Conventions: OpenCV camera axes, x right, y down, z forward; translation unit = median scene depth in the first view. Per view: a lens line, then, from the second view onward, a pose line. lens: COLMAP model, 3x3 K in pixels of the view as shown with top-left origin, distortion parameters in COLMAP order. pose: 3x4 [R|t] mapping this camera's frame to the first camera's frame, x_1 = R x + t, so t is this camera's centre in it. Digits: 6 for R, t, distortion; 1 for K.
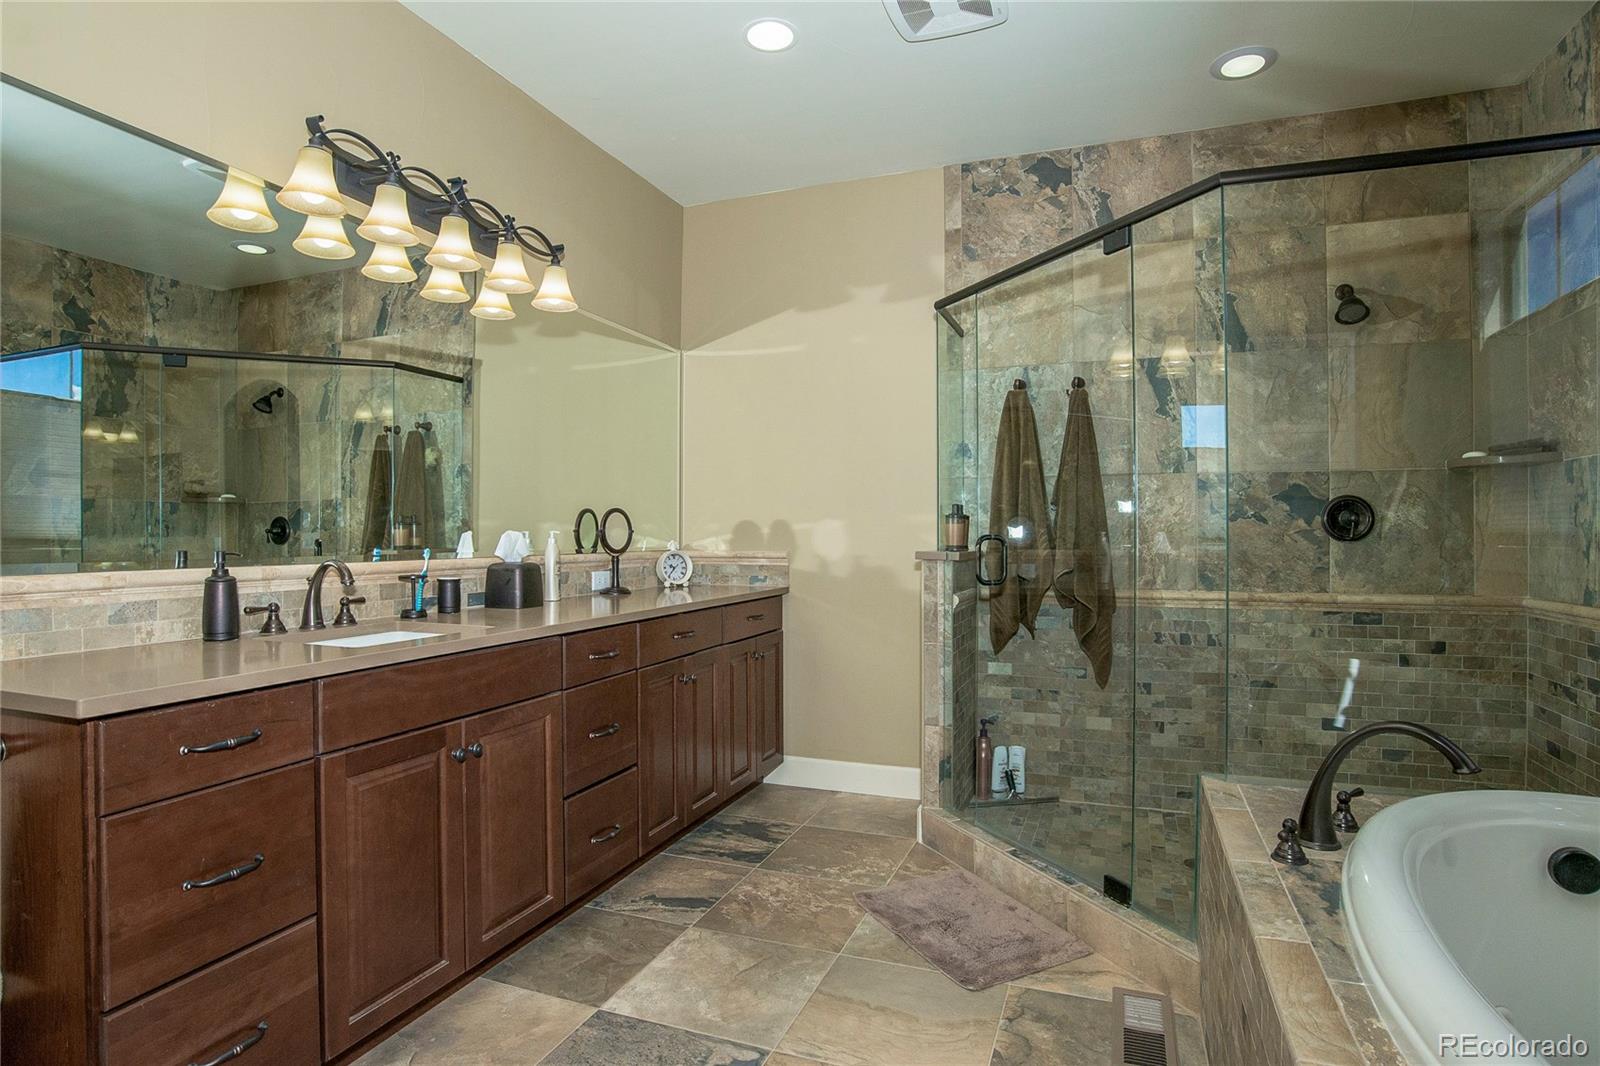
lens RADIAL K [[859.2, 0, 803.4], [0, 859.2, 526.1], [0, 0, 1]] dist [-0.045052, 0.016972]
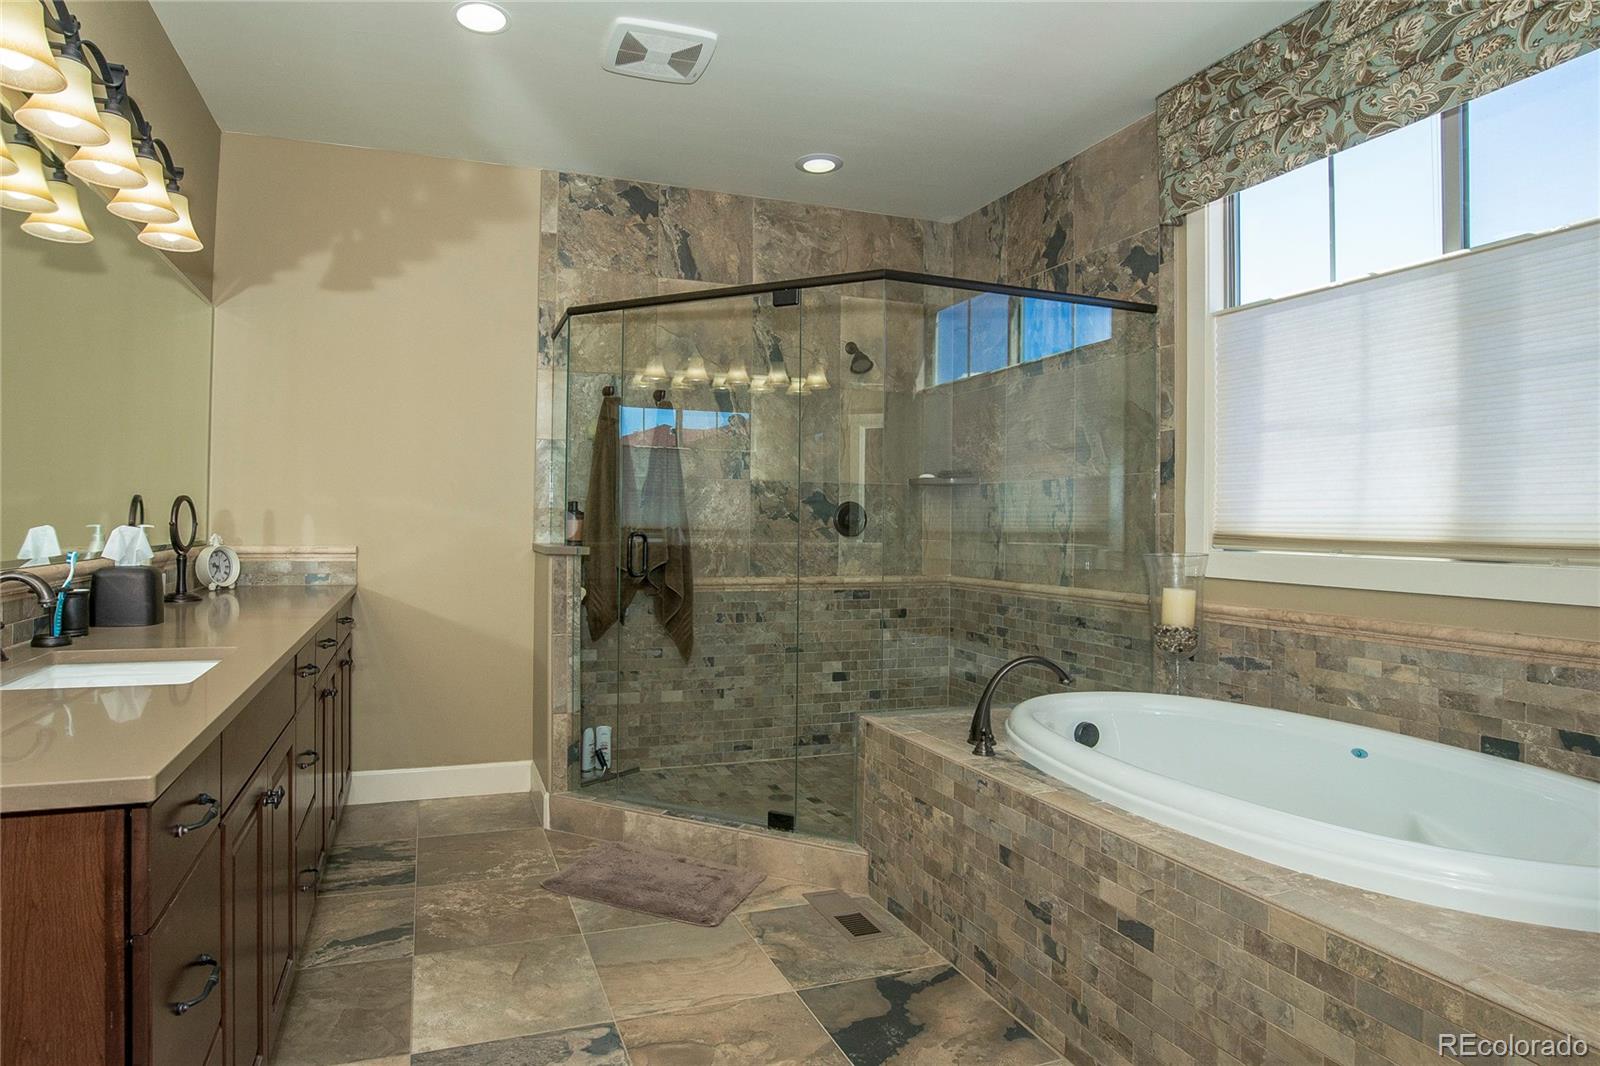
lens RADIAL K [[859.2, 0, 790.7], [0, 859.2, 512.4], [0, 0, 1]] dist [-0.045052, 0.016972]
pose [[0.771509, 0.017532, 0.635977, -0.291110], [-0.016150, 0.999838, -0.007971, -0.007796], [-0.636013, -0.004121, 0.771667, 0.022080]]
